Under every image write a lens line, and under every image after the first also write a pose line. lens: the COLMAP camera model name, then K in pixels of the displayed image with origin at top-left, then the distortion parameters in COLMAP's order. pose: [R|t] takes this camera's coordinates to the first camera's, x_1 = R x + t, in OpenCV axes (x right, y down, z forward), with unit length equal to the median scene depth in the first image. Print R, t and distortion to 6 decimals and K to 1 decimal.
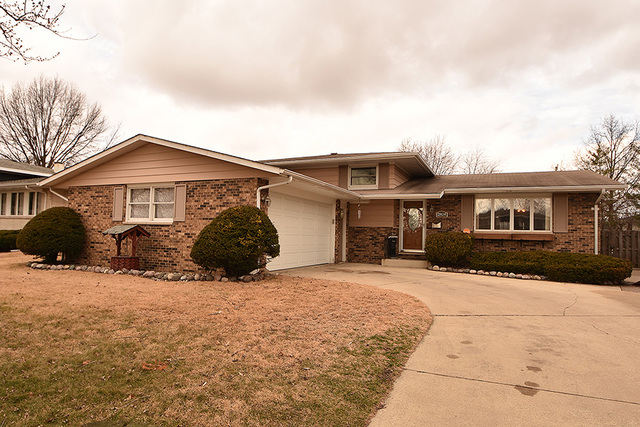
lens RADIAL K [[402.6, 0, 318.2], [0, 402.6, 213.5], [0, 0, 1]] dist [-0.020244, -0.002439]
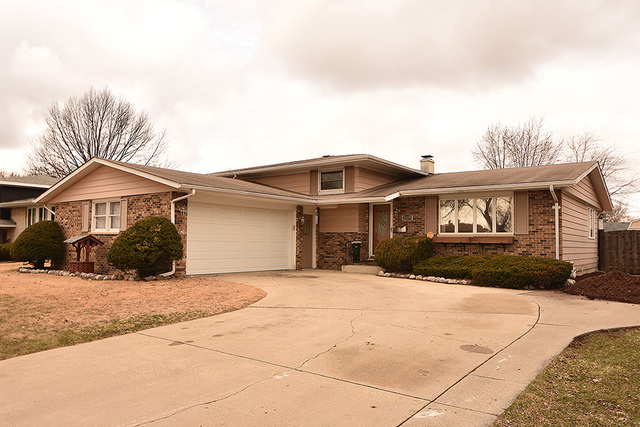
lens RADIAL K [[483.3, 0, 320.1], [0, 483.3, 212.0], [0, 0, 1]] dist [-0.031477, 0.000146]
pose [[0.974495, -0.029775, -0.222427, 0.433411], [0.026932, 0.999512, -0.015804, 0.001790], [0.222789, 0.009411, 0.974821, -0.181965]]
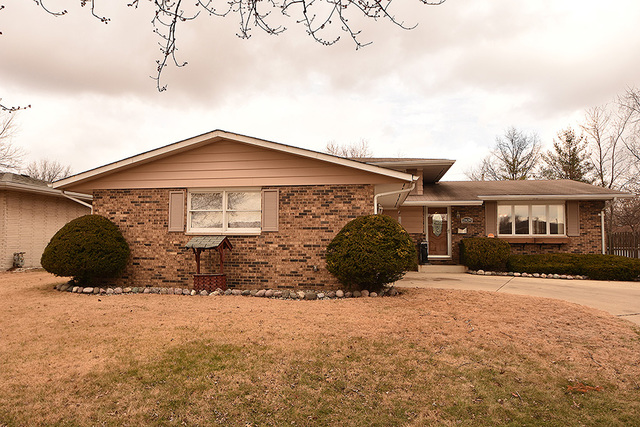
lens RADIAL K [[423.1, 0, 320.8], [0, 423.1, 216.7], [0, 0, 1]] dist [-0.025028, -0.001297]
pose [[0.963626, -0.004489, 0.267218, -0.414132], [0.004624, 0.999989, 0.000122, -0.010411], [-0.267215, 0.001119, 0.963636, 0.065031]]
